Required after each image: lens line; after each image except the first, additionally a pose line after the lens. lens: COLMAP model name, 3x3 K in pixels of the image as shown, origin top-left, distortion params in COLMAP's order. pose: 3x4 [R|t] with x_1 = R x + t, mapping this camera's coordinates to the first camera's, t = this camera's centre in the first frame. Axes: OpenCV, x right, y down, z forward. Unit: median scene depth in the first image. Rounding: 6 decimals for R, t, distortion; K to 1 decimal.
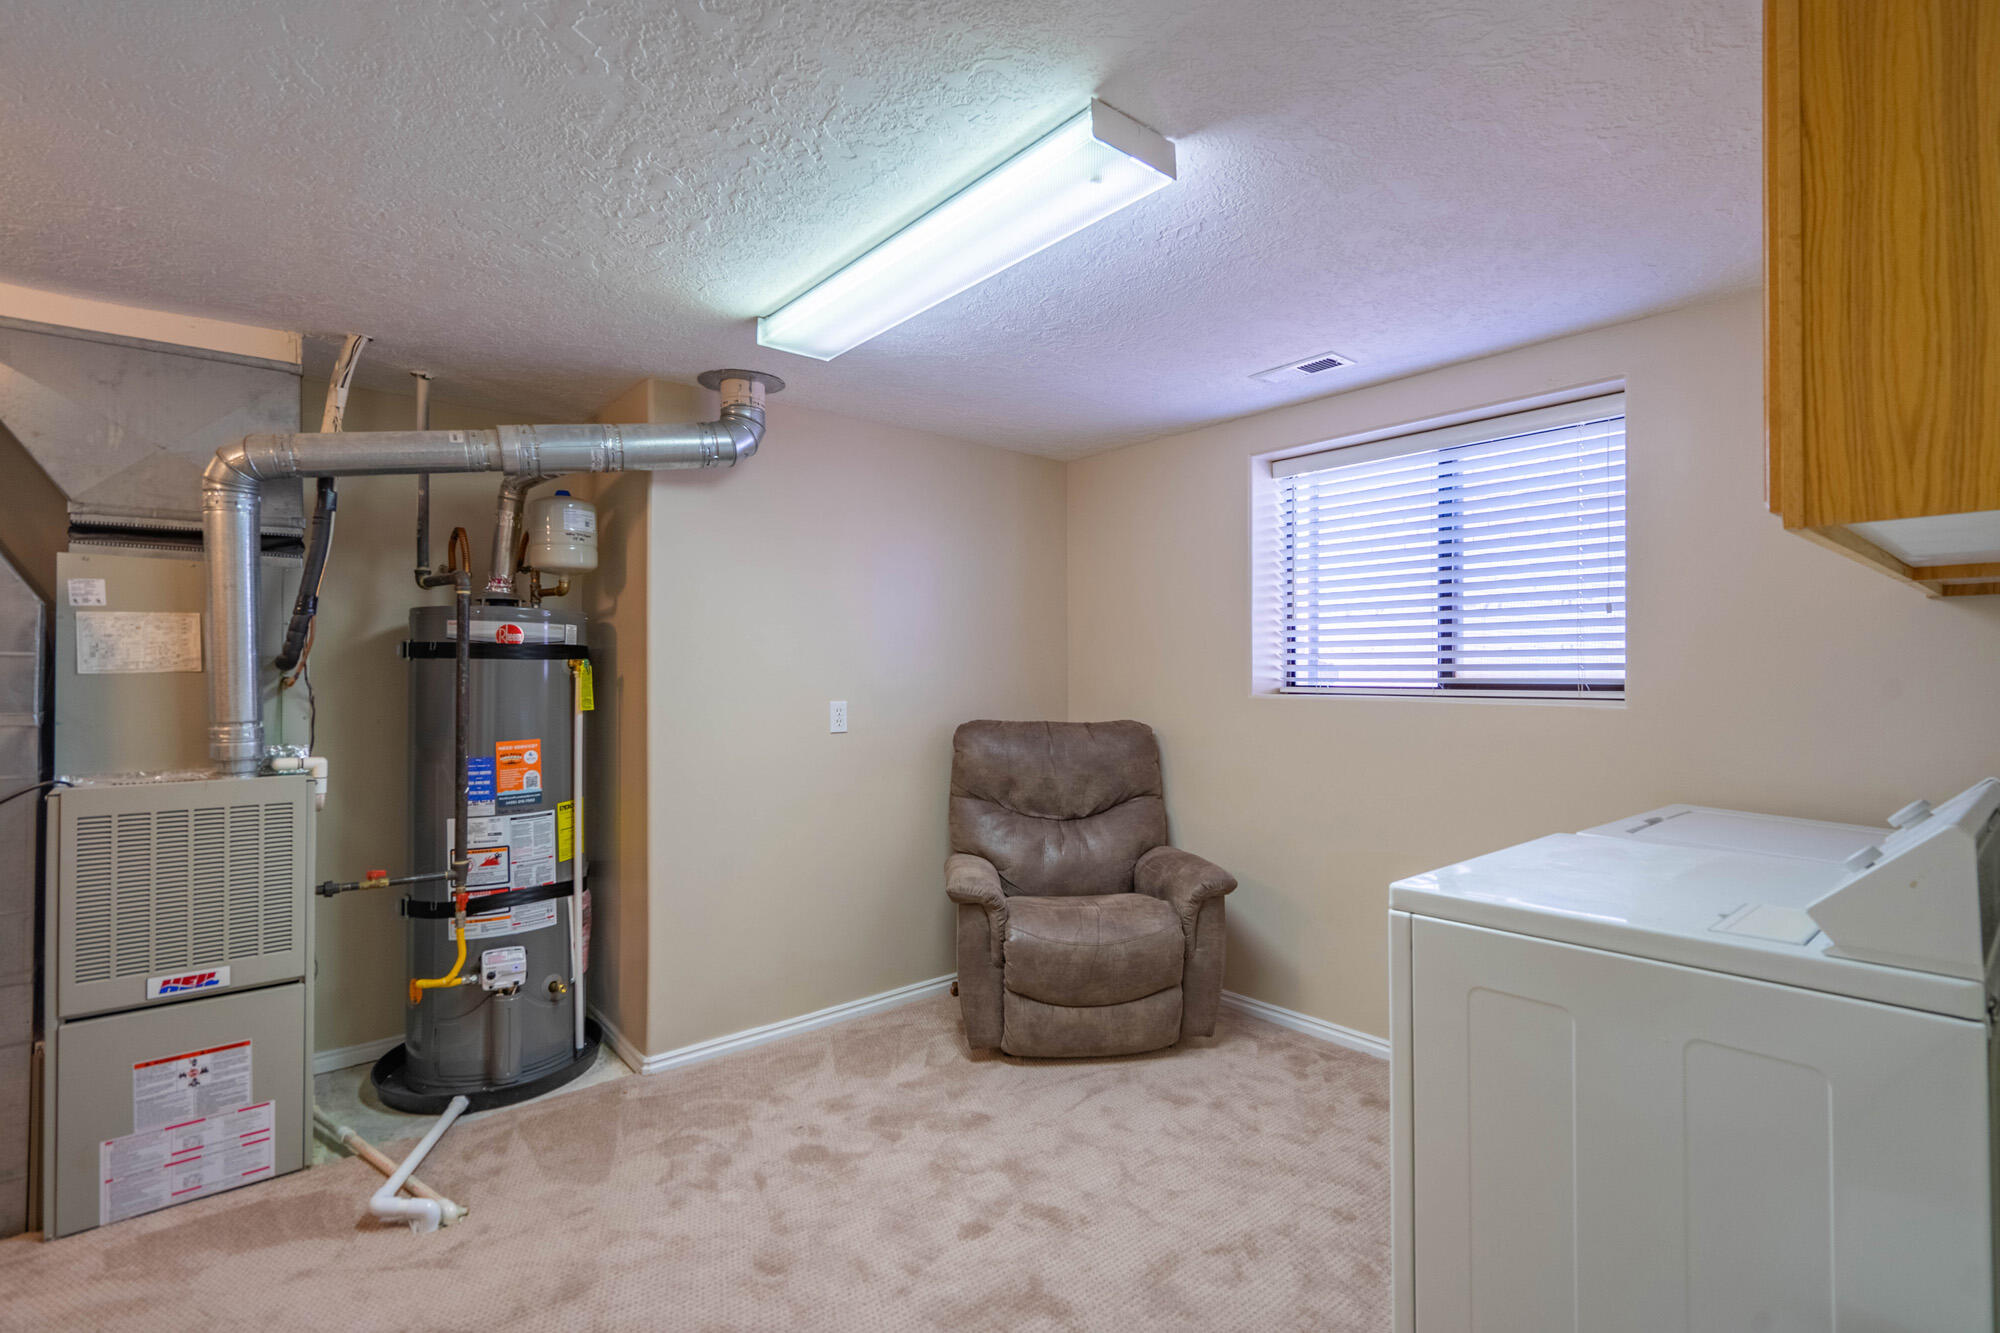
lens RADIAL K [[953.7, 0, 1000.0], [0, 953.7, 666.5], [0, 0, 1]] dist [0.018134, -0.000031]
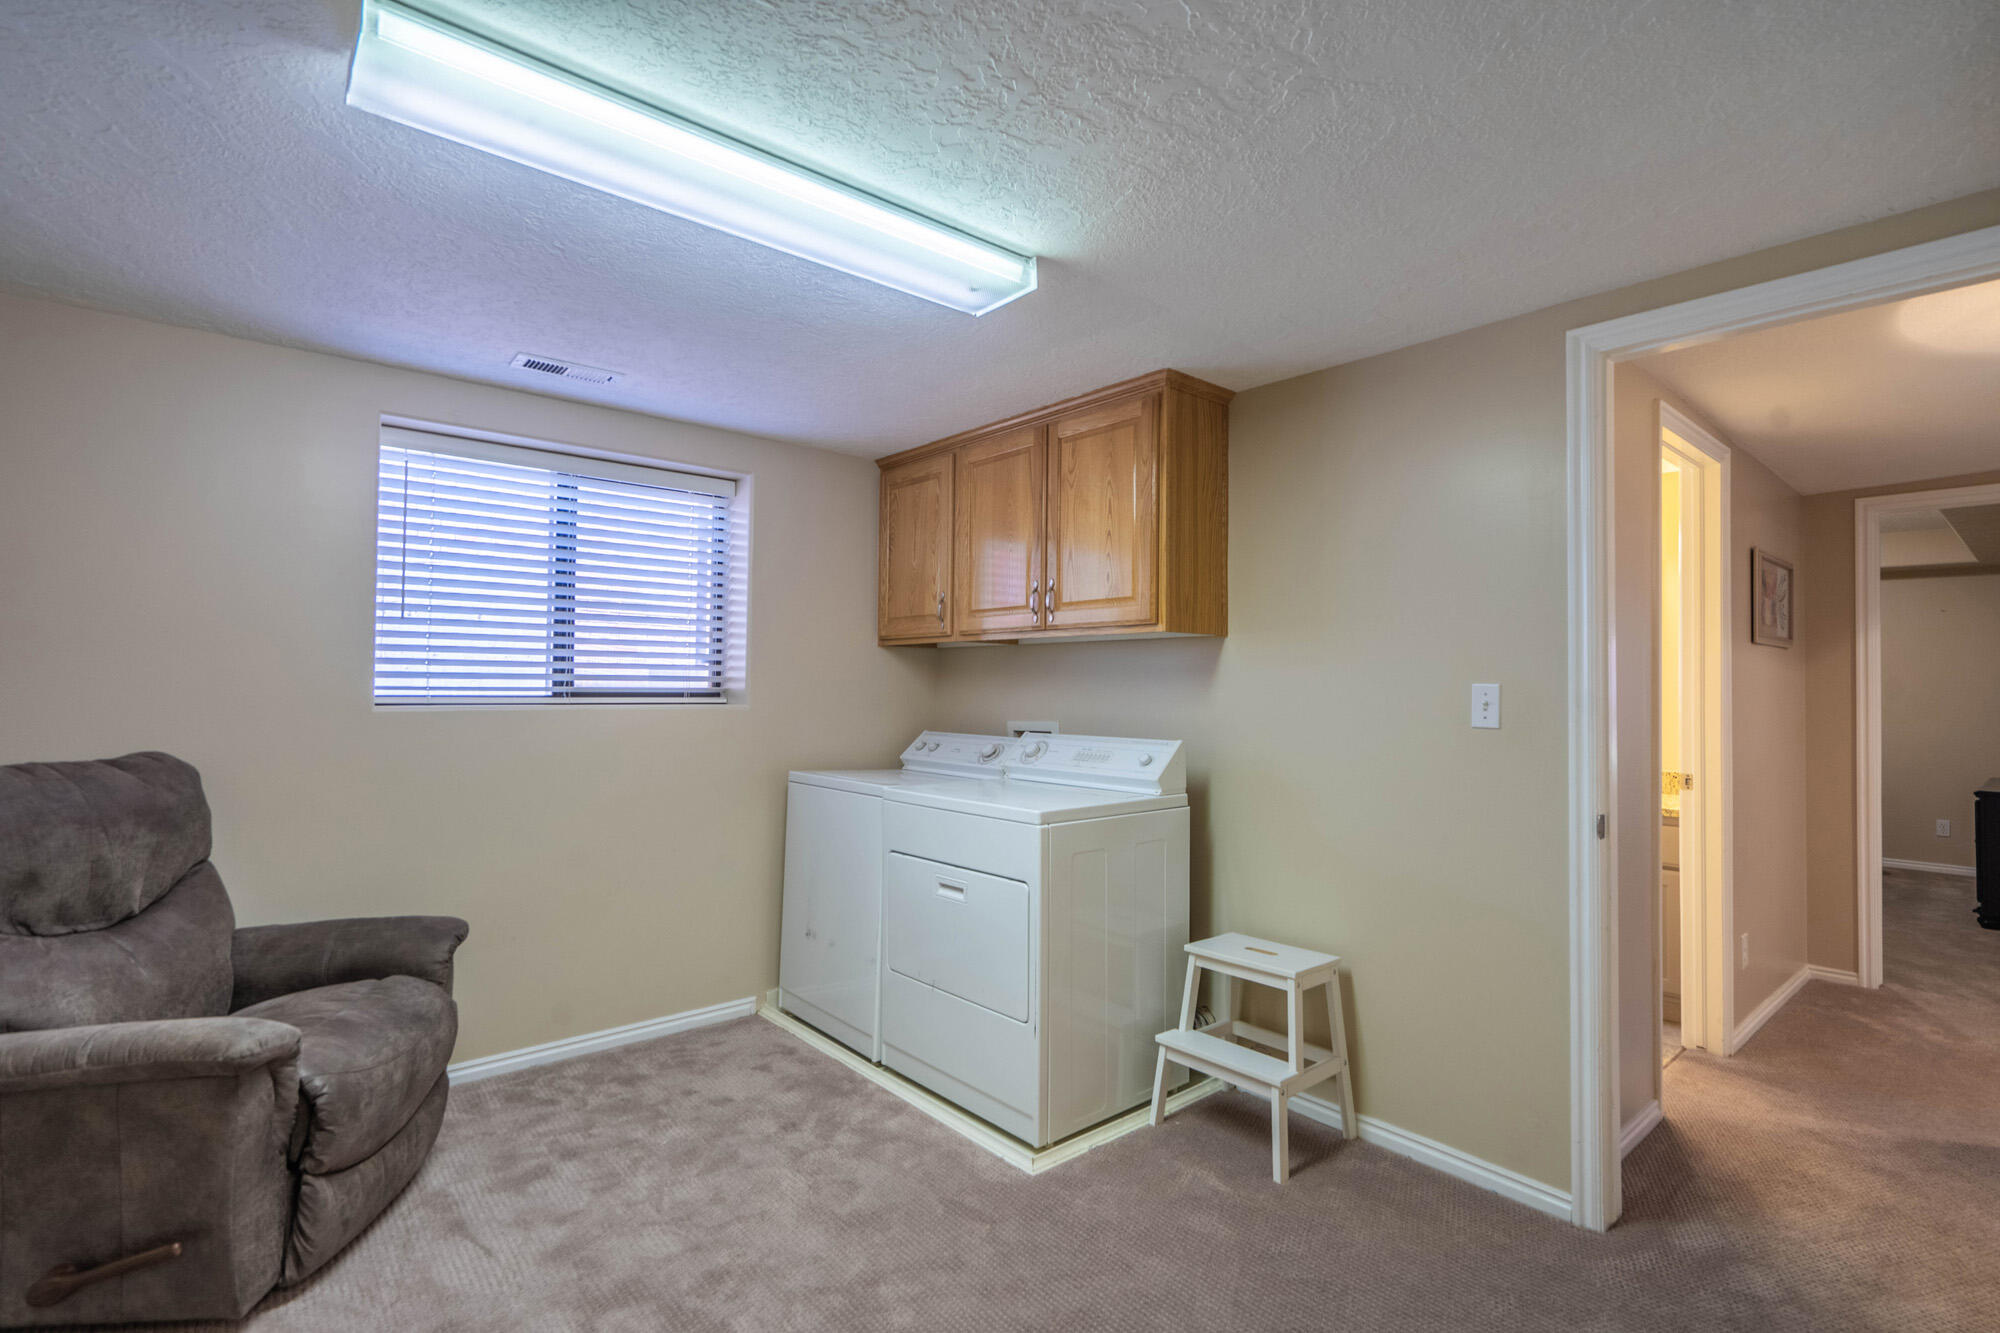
lens RADIAL K [[942.8, 0, 1003.9], [0, 942.8, 654.5], [0, 0, 1]] dist [0.017851, 0.000104]
pose [[-0.009277, 0.039625, 0.999172, -0.678043], [-0.009984, 0.999161, -0.039718, 0.014236], [-0.999907, -0.010344, -0.008874, 0.579874]]
